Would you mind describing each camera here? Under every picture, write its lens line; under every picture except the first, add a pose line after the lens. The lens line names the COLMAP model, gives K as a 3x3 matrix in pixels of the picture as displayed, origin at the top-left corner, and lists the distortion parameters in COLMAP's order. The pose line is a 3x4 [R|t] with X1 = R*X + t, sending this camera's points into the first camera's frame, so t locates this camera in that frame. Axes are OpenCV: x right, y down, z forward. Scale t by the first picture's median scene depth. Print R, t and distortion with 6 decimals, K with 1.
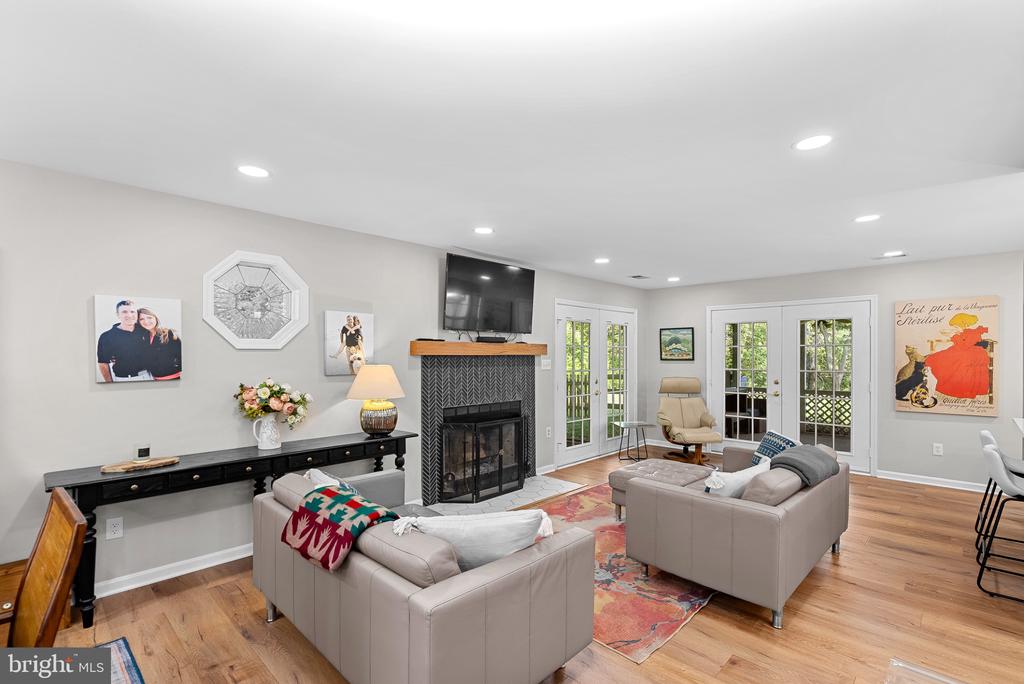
lens RADIAL K [[467.2, 0, 525.0], [0, 467.2, 355.0], [0, 0, 1]] dist [-0.008859, 0.003170]
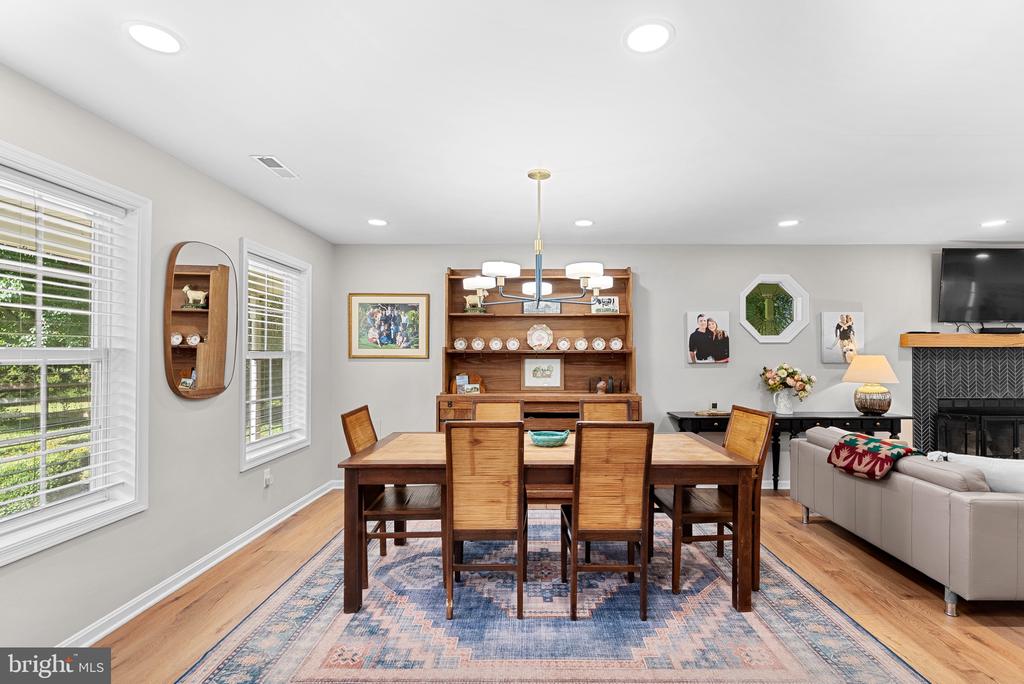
lens RADIAL K [[467.2, 0, 544.7], [0, 467.2, 350.8], [0, 0, 1]] dist [-0.008859, 0.003170]
pose [[0.676027, -0.003173, -0.736870, -0.005650], [-0.000901, 0.999986, -0.005133, 0.017294], [0.736876, 0.004134, 0.676015, -0.399809]]
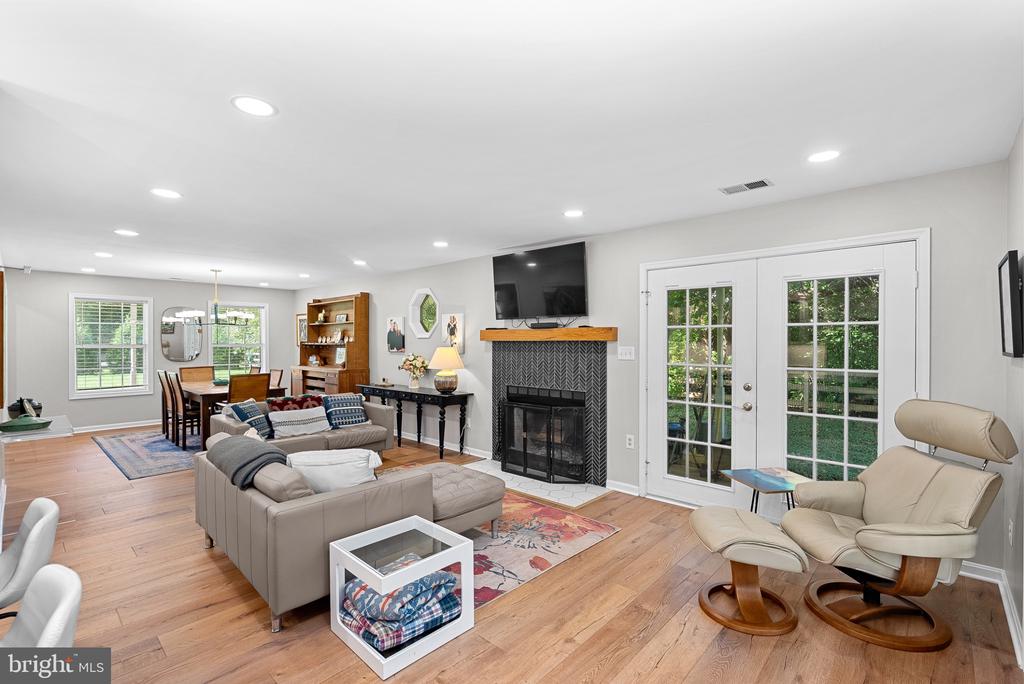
lens RADIAL K [[467.2, 0, 503.1], [0, 467.2, 341.2], [0, 0, 1]] dist [-0.008859, 0.003170]
pose [[-0.011216, -0.001941, -0.999935, 1.223828], [0.000181, 0.999998, -0.001944, 0.004122], [0.999937, -0.000203, -0.011216, 1.201624]]
